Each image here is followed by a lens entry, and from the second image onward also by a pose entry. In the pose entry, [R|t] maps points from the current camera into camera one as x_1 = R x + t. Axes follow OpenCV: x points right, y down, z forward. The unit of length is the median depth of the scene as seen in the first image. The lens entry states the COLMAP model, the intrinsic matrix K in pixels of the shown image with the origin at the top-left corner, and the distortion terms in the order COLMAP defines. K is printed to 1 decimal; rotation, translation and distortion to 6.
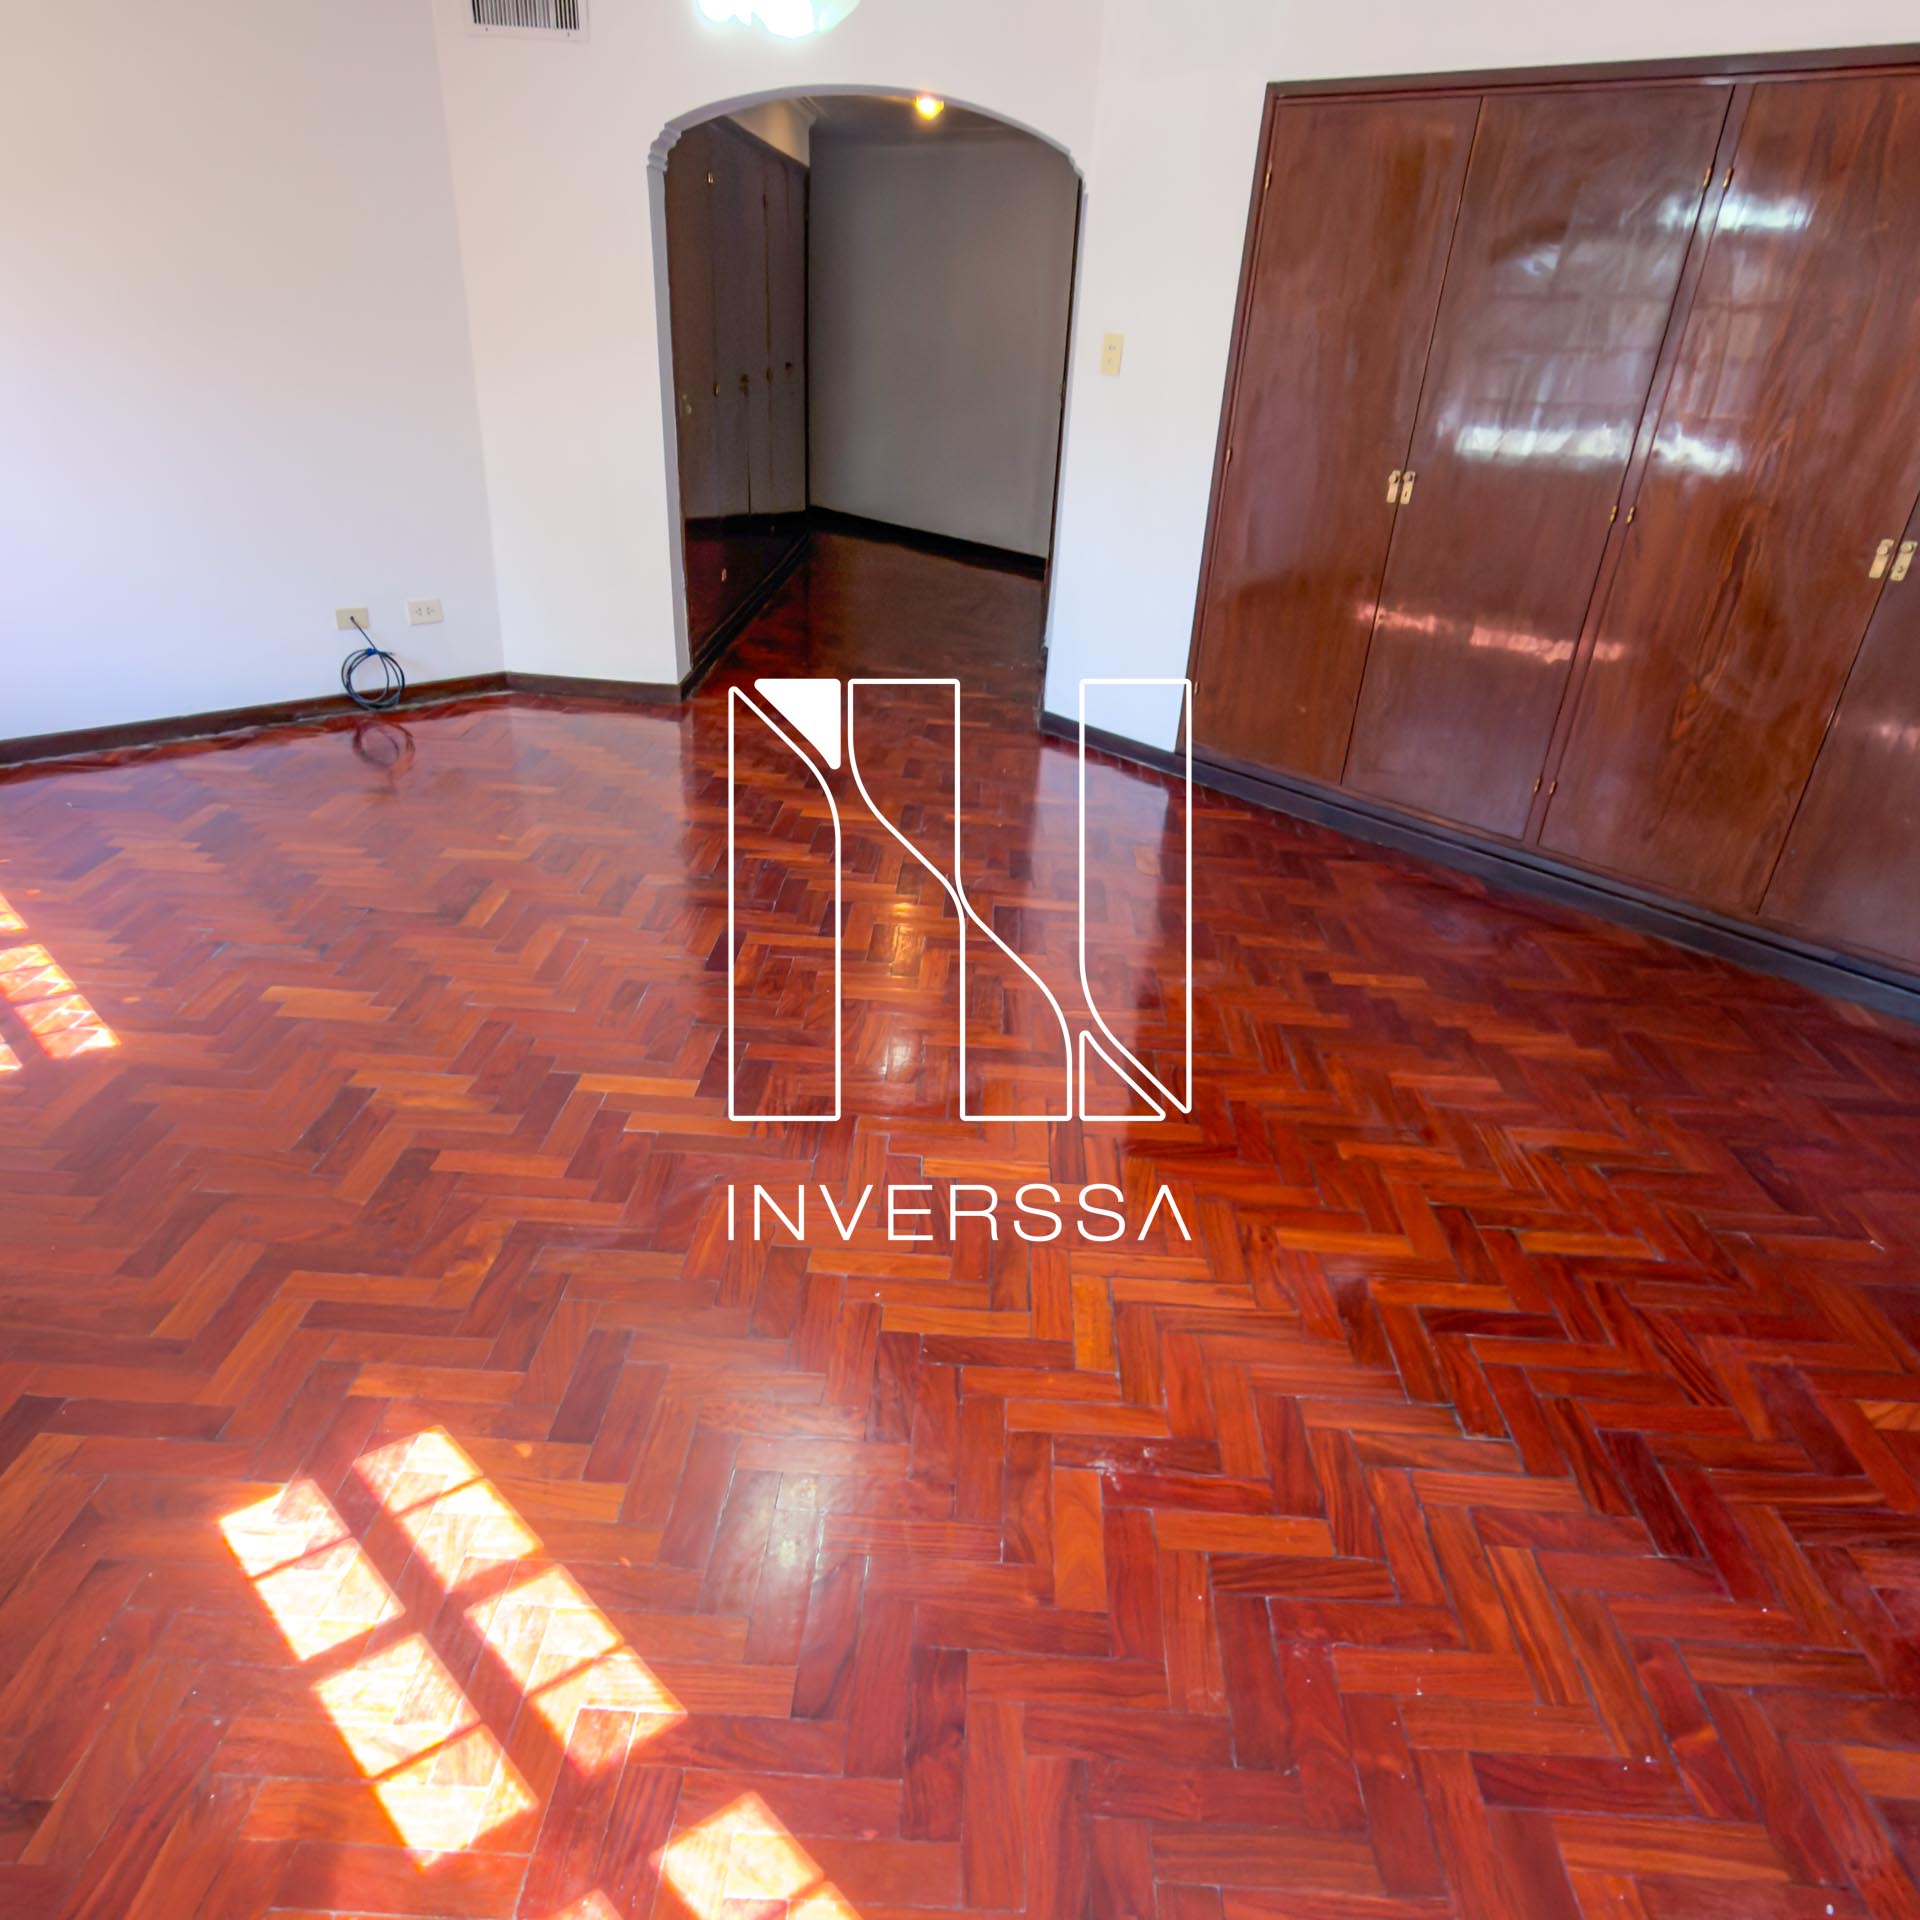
lens RADIAL K [[1281.7, 0, 960.0], [0, 1281.7, 960.0], [0, 0, 1]] dist [-0.000195, -0.001381]
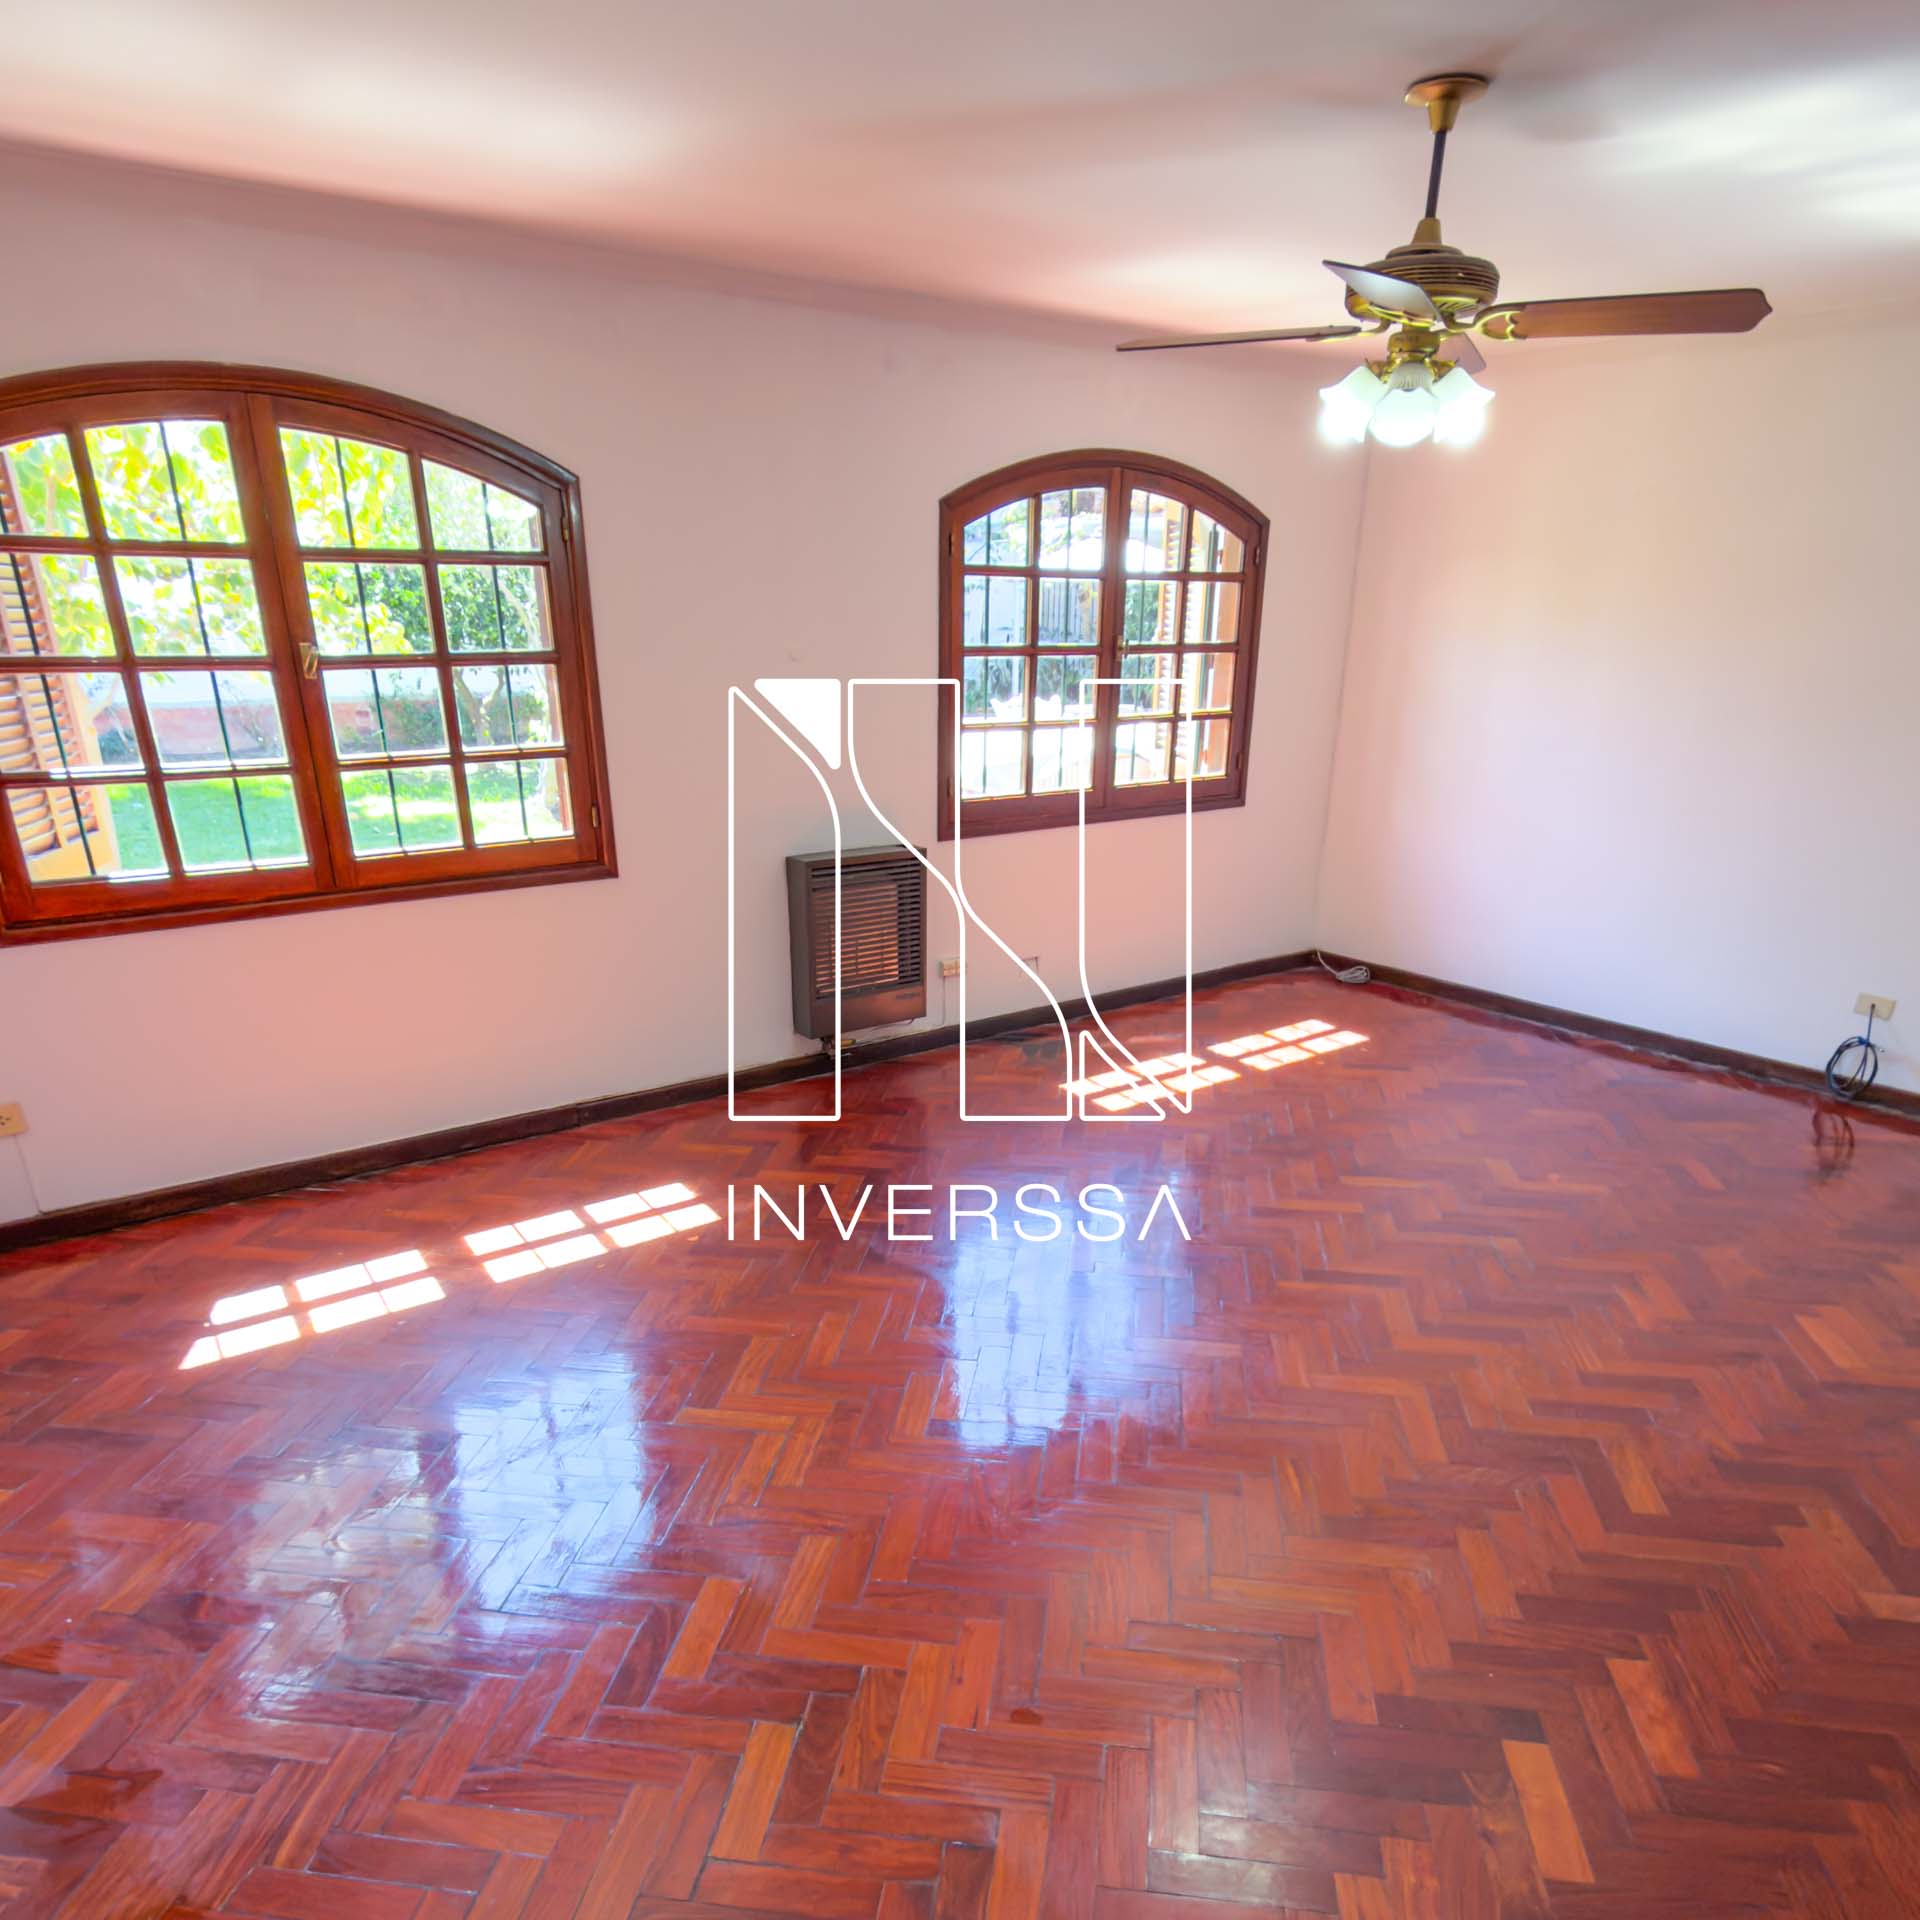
lens RADIAL K [[1354.1, 0, 960.0], [0, 1354.1, 960.0], [0, 0, 1]] dist [0.006676, 0.003343]
pose [[-0.023804, 0.203033, -0.978883, 0.632877], [-0.475423, 0.859053, 0.189740, -0.218602], [0.879435, 0.469900, 0.076077, 0.443074]]
